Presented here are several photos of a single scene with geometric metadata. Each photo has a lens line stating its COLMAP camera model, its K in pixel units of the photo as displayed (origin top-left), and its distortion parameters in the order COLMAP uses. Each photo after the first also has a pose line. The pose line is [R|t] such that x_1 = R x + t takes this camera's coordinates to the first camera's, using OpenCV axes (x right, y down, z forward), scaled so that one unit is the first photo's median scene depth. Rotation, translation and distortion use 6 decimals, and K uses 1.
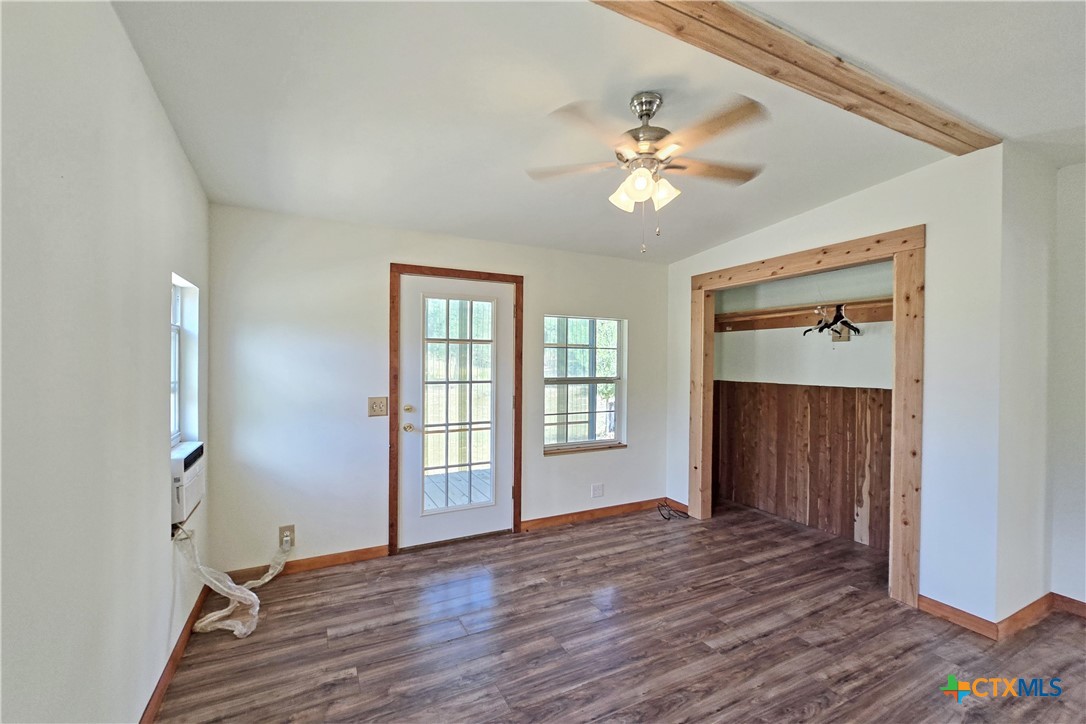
lens RADIAL K [[456.3, 0, 543.4], [0, 456.3, 364.4], [0, 0, 1]] dist [-0.000703, 0.000122]
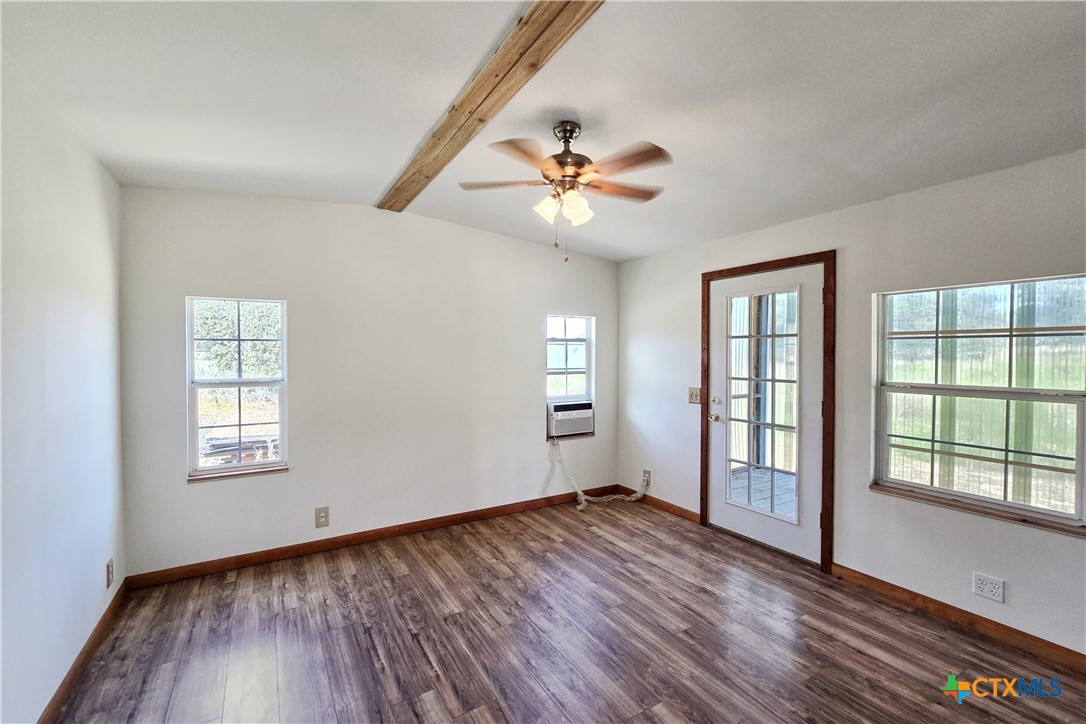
lens RADIAL K [[457.7, 0, 543.0], [0, 457.7, 362.0], [0, 0, 1]] dist [-0.000338, 0.000073]
pose [[0.077901, 0.009761, -0.996913, 0.803706], [-0.009994, 0.999909, 0.009010, -0.003169], [0.996911, 0.009262, 0.077992, 0.506211]]
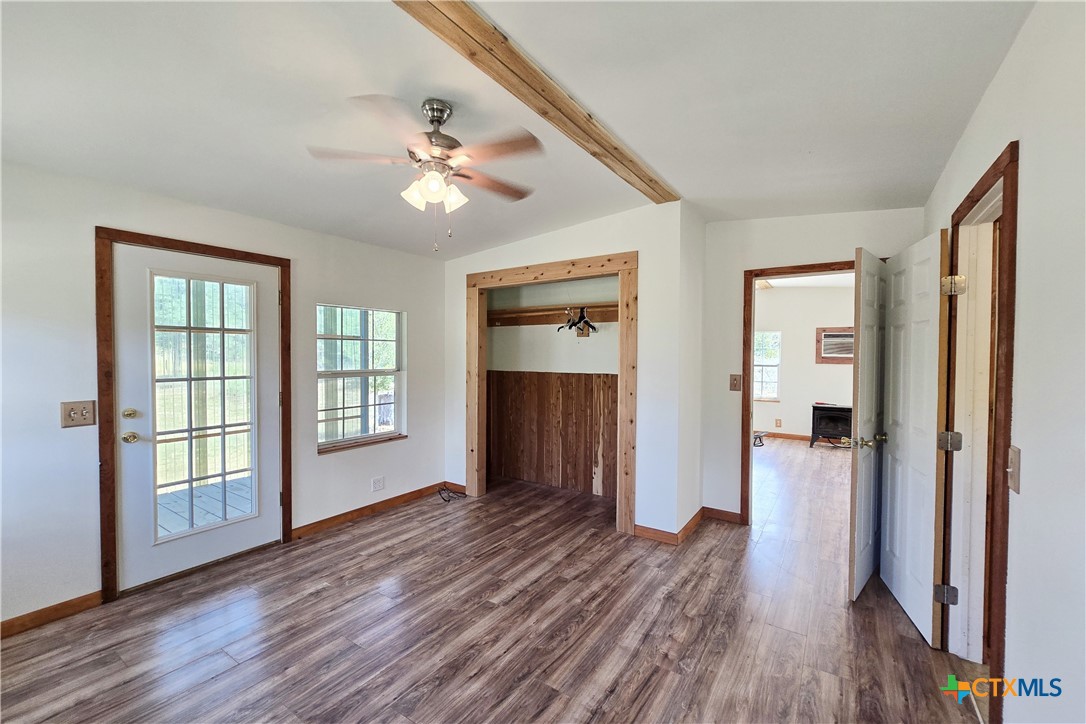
lens RADIAL K [[447.3, 0, 539.7], [0, 447.3, 364.0], [0, 0, 1]] dist [-0.000835, 0.000027]
pose [[0.878461, -0.014607, 0.477591, -0.041565], [0.006366, 0.999802, 0.018870, 0.000004], [-0.477772, -0.013536, 0.878380, -0.021151]]
